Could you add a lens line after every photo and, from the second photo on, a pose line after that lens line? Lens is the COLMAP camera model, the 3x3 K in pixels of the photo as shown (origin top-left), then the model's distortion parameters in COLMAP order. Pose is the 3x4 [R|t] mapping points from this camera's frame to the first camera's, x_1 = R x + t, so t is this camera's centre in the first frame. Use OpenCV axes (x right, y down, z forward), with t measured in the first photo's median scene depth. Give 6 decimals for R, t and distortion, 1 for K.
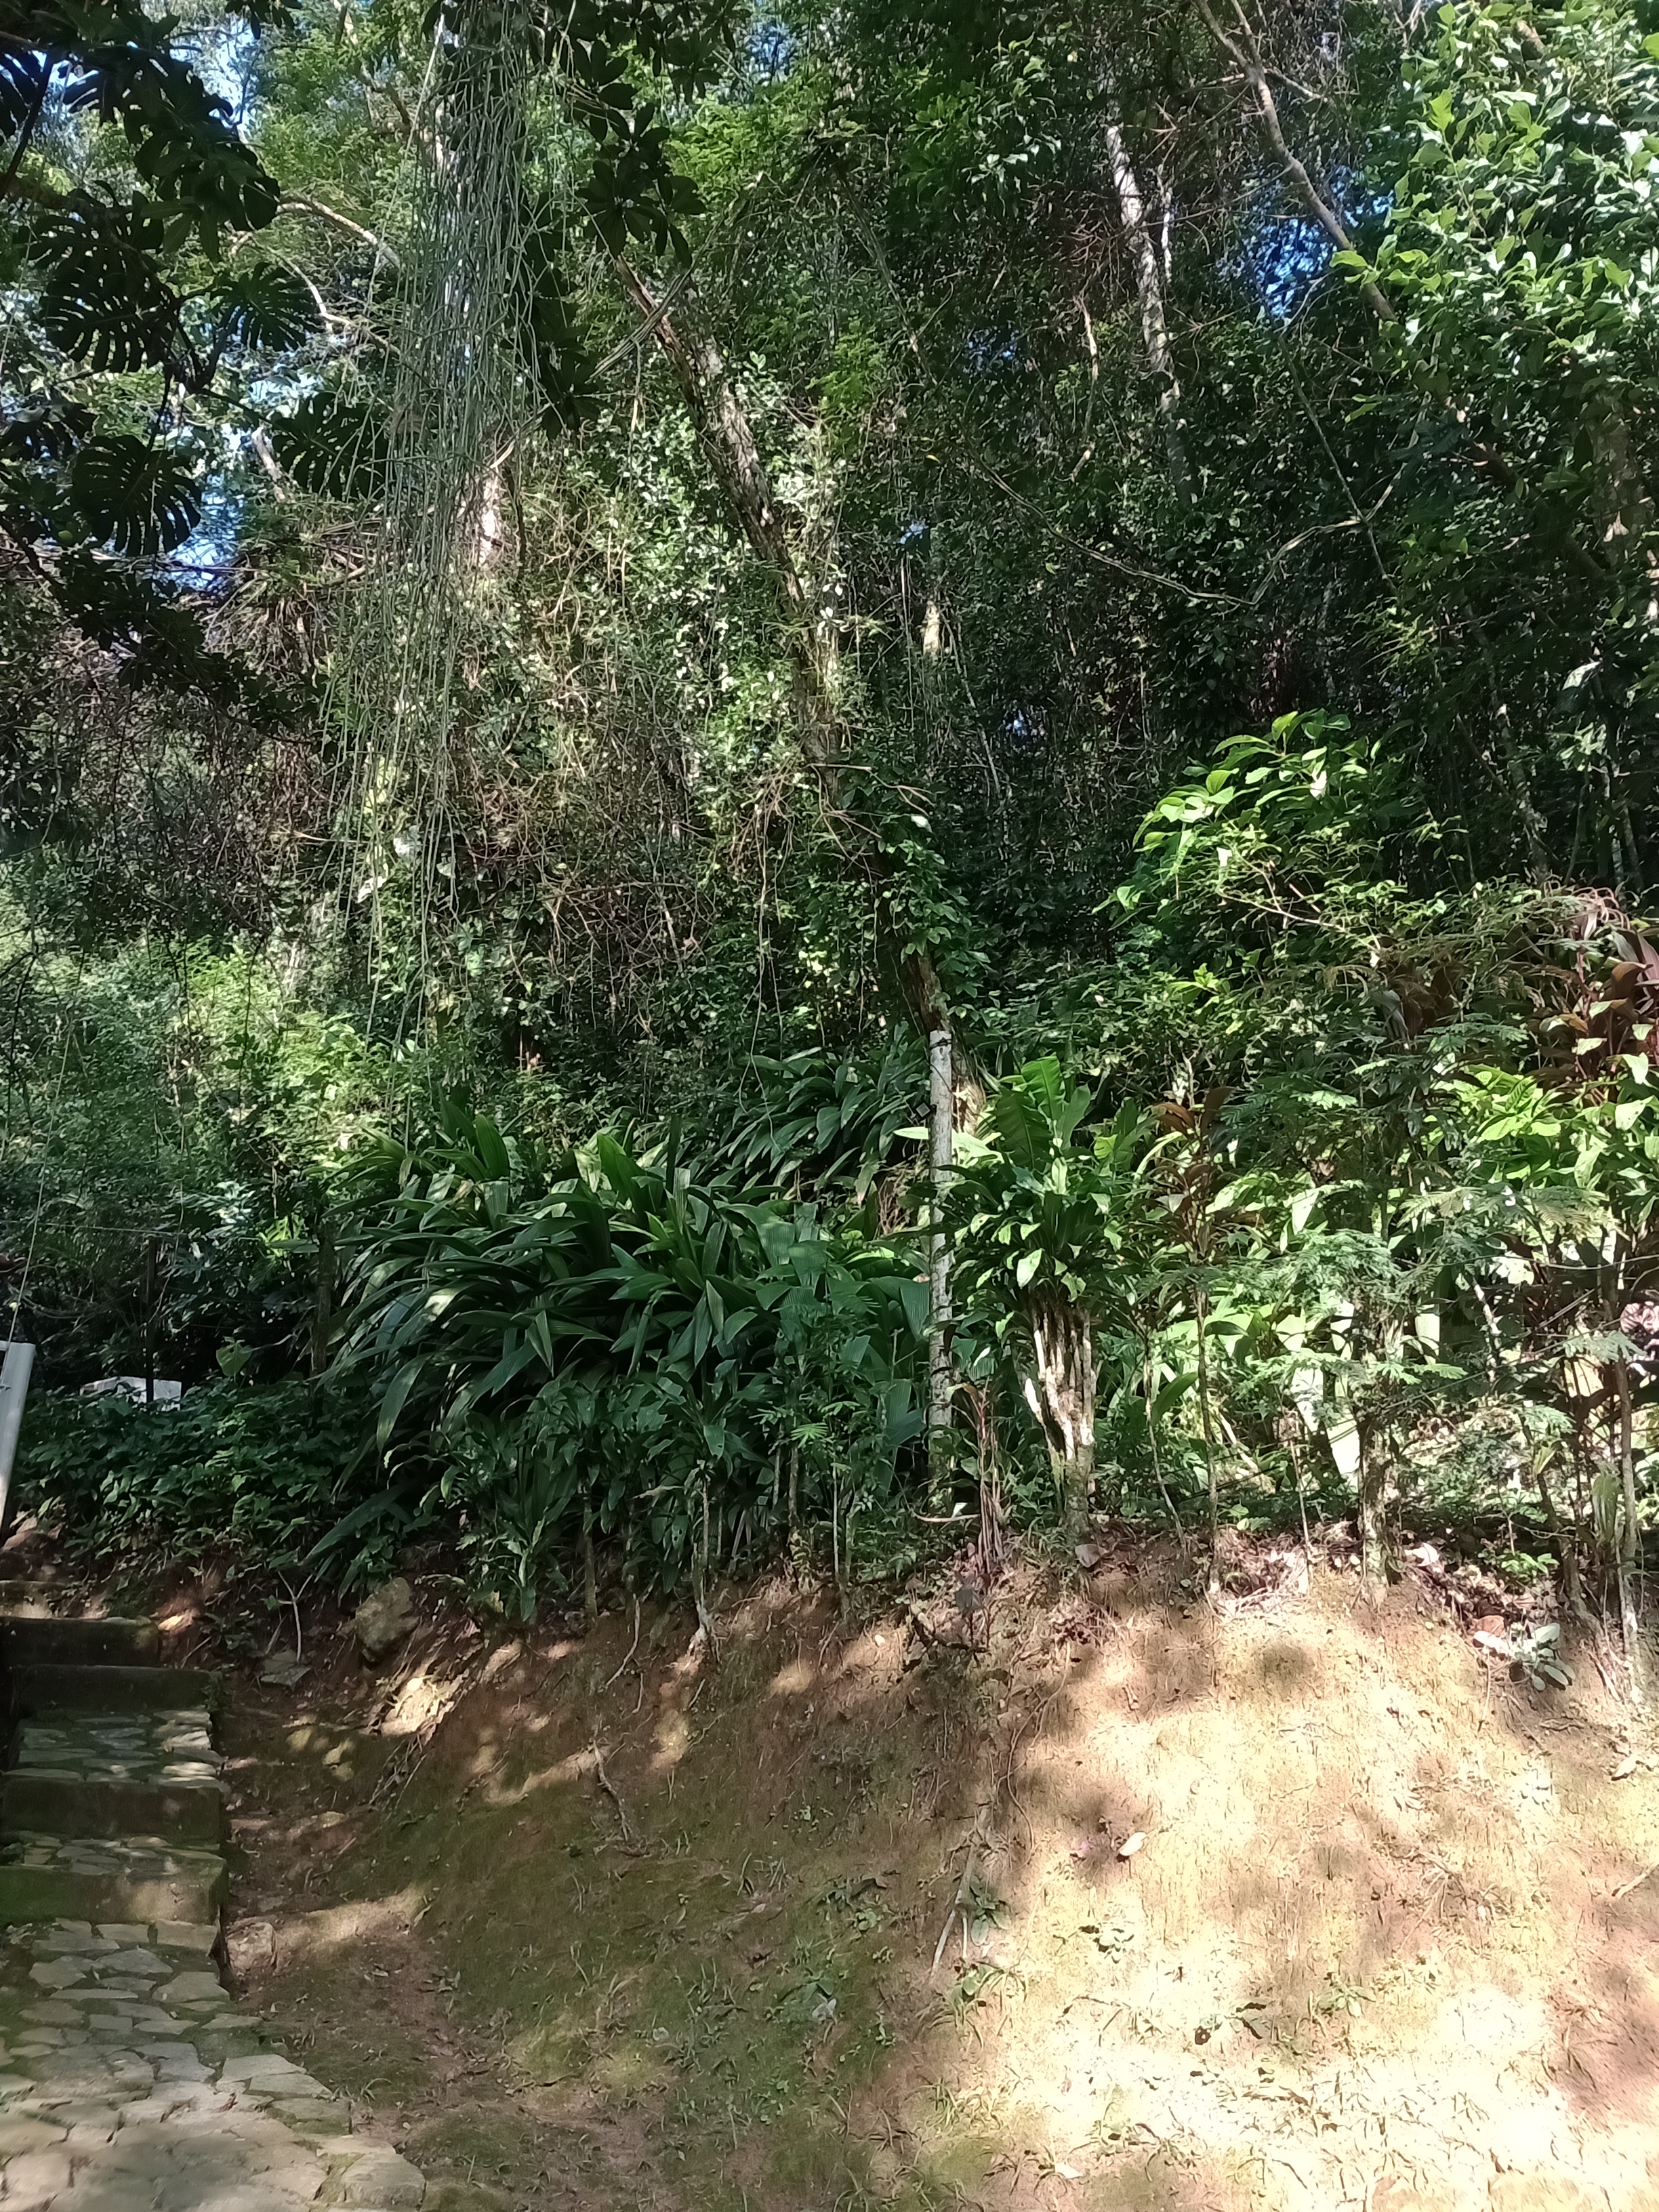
lens RADIAL K [[1845.1, 0, 829.5], [0, 1845.1, 1106.0], [0, 0, 1]] dist [0.036870, 0.004074]
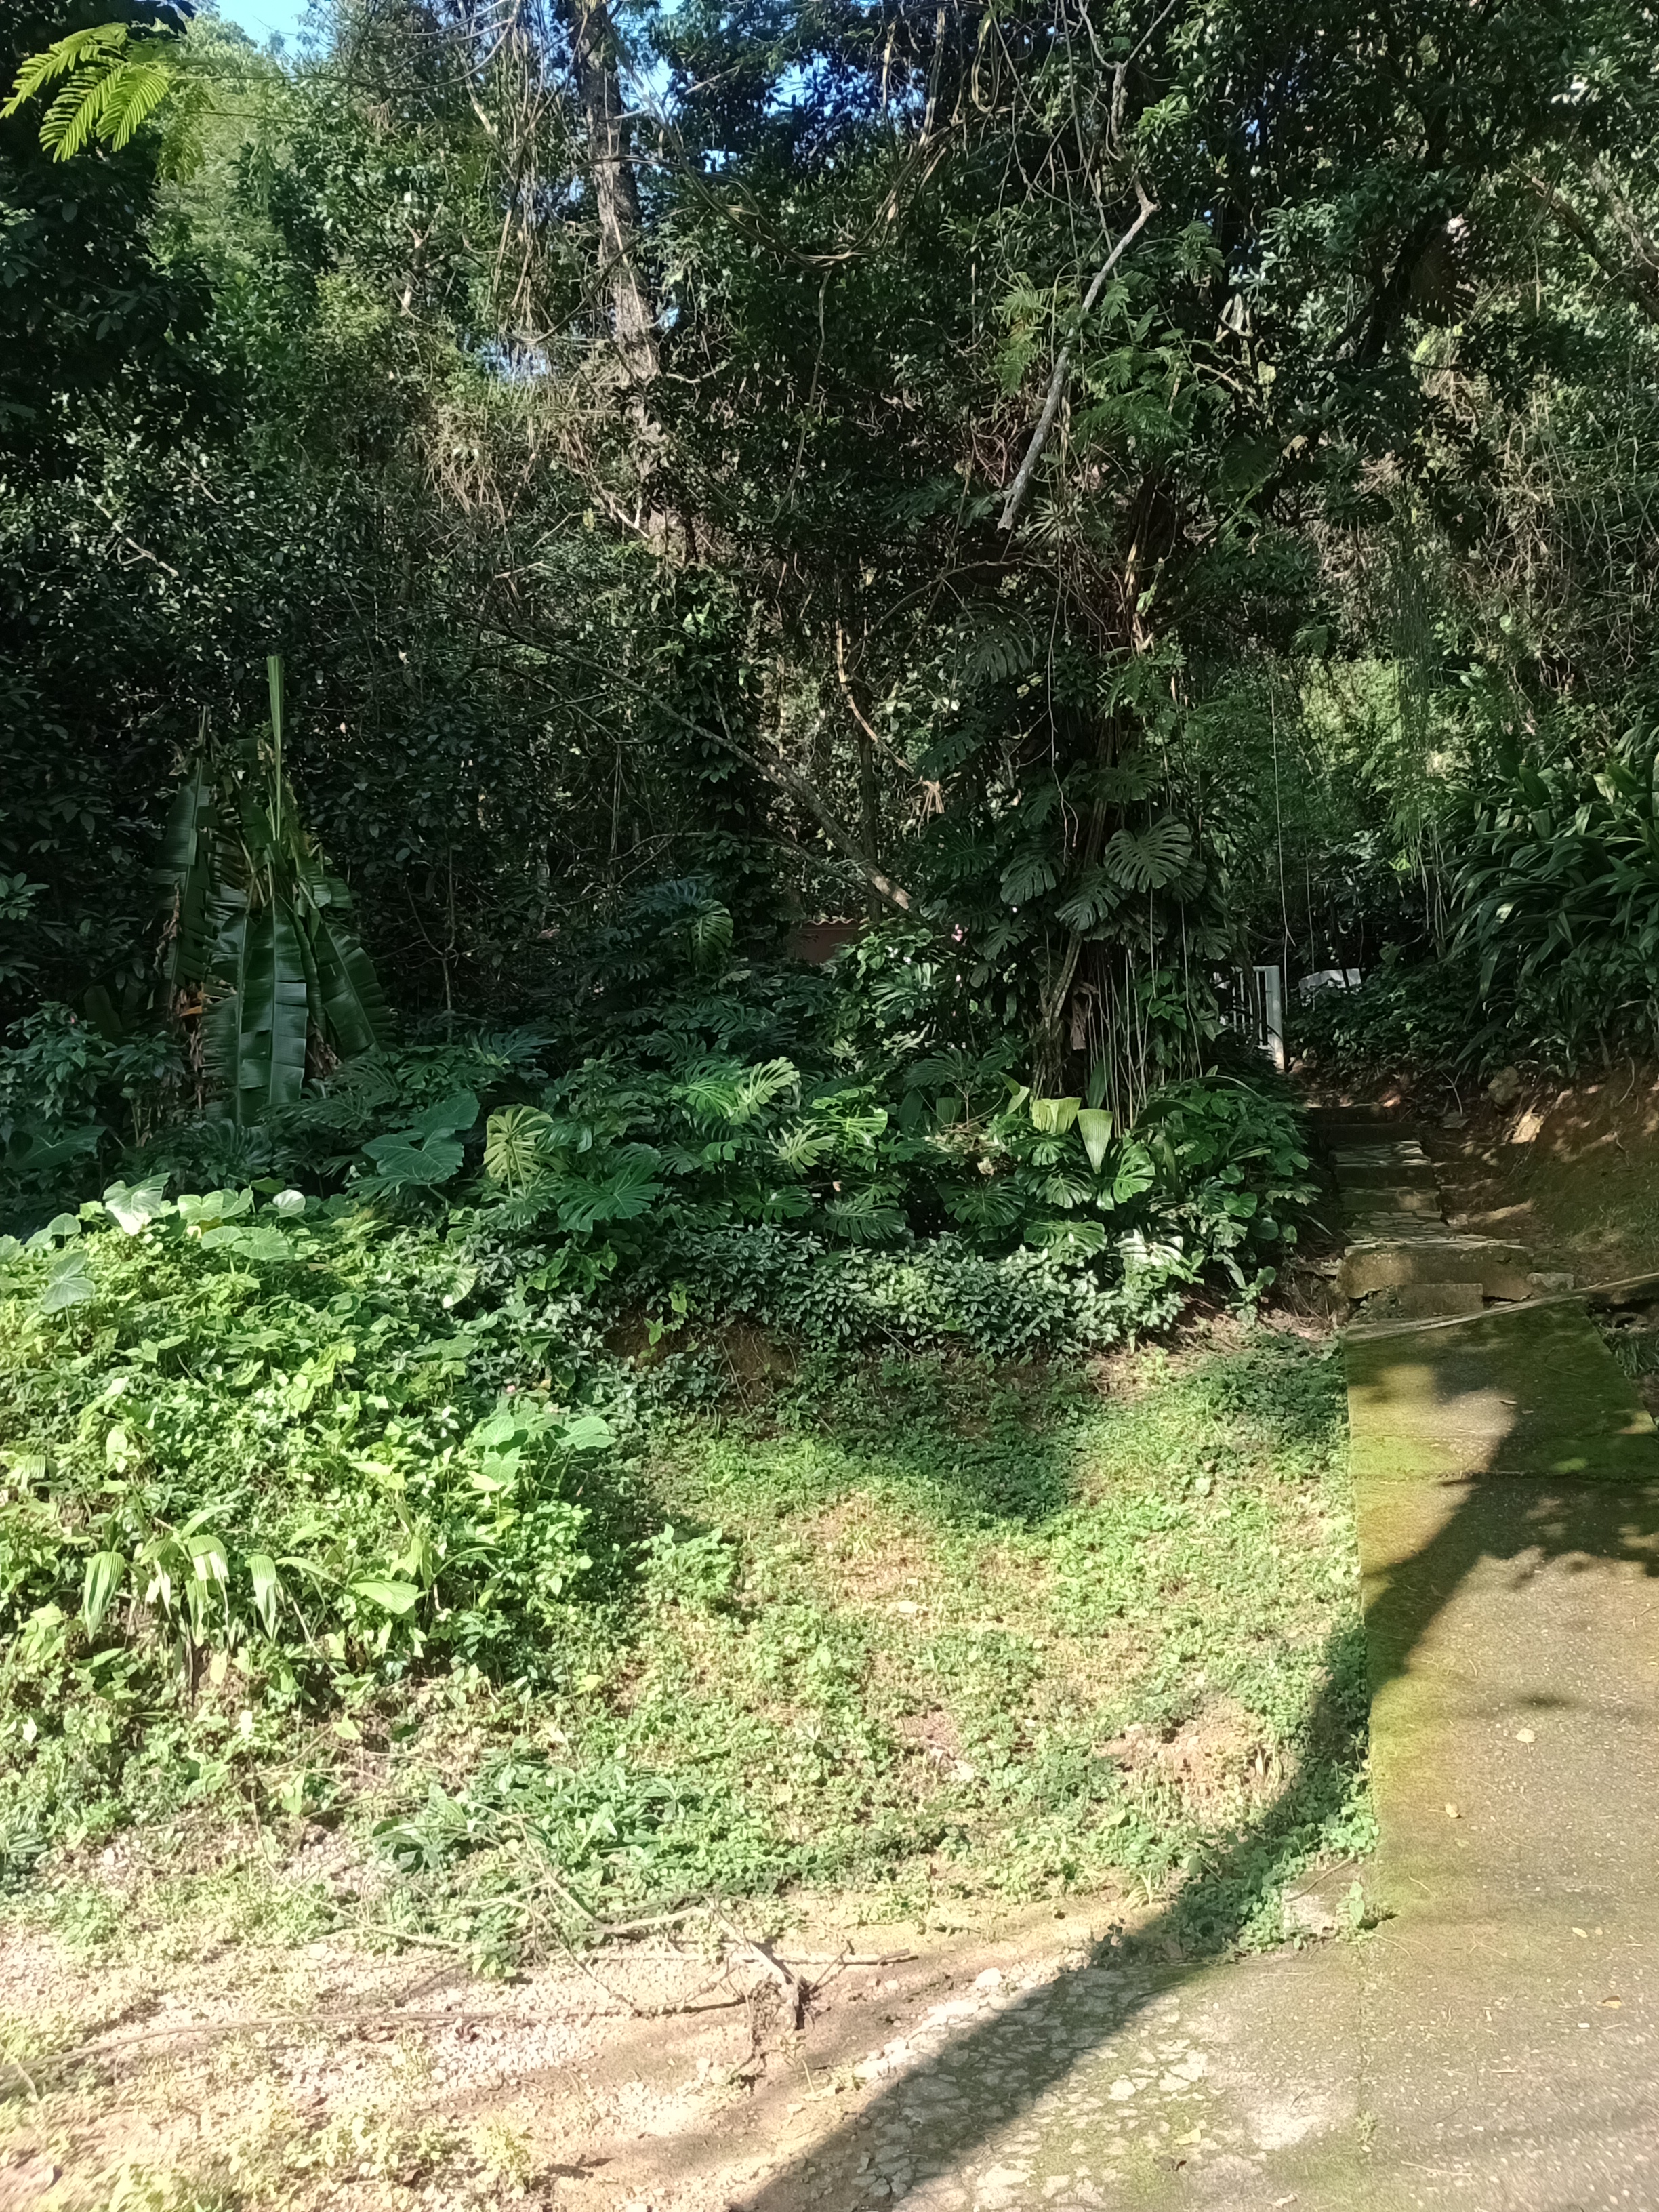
lens RADIAL K [[1817.8, 0, 847.9], [0, 1817.8, 1110.5], [0, 0, 1]] dist [0.067642, -0.087242]
pose [[0.818554, -0.108600, -0.564071, 0.238645], [0.245964, 0.953656, 0.173325, -0.168672], [0.519107, -0.280617, 0.807330, -0.773689]]
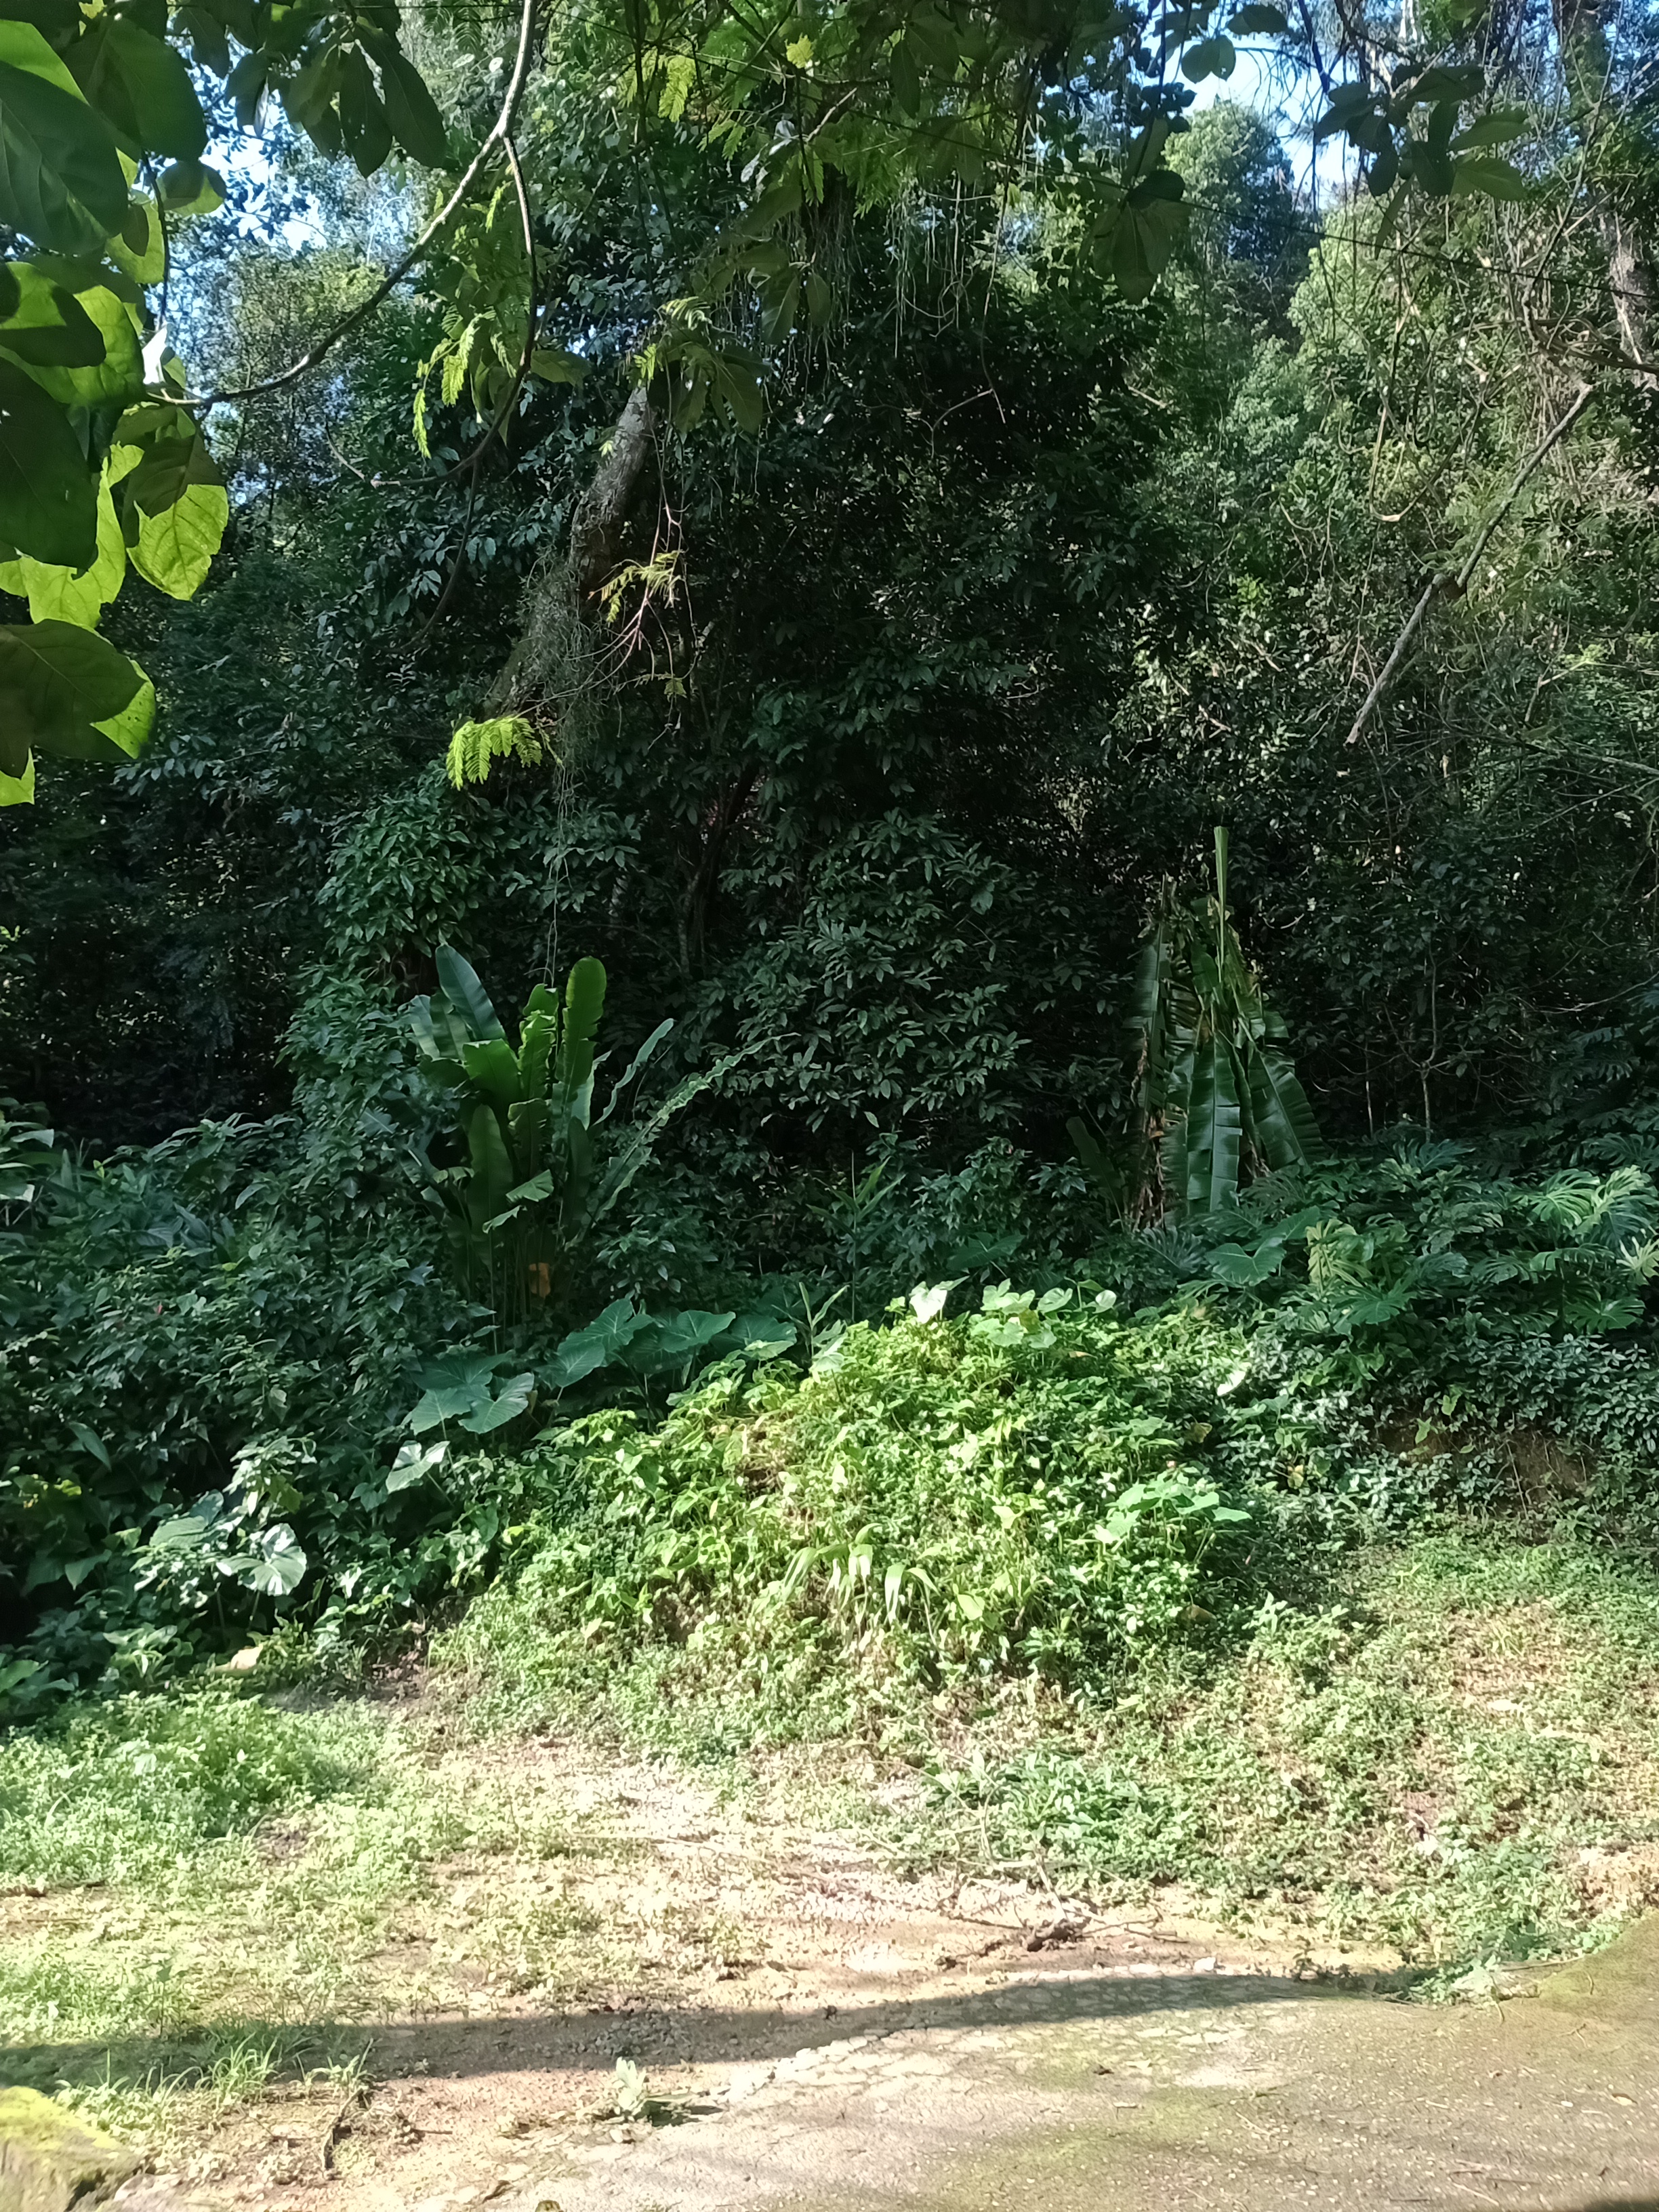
lens RADIAL K [[1817.8, 0, 847.9], [0, 1817.8, 1110.5], [0, 0, 1]] dist [0.067642, -0.087242]
pose [[0.272044, -0.160301, -0.948839, 0.502799], [0.310723, 0.947842, -0.071045, -0.118757], [0.910738, -0.275499, 0.307663, -0.656421]]
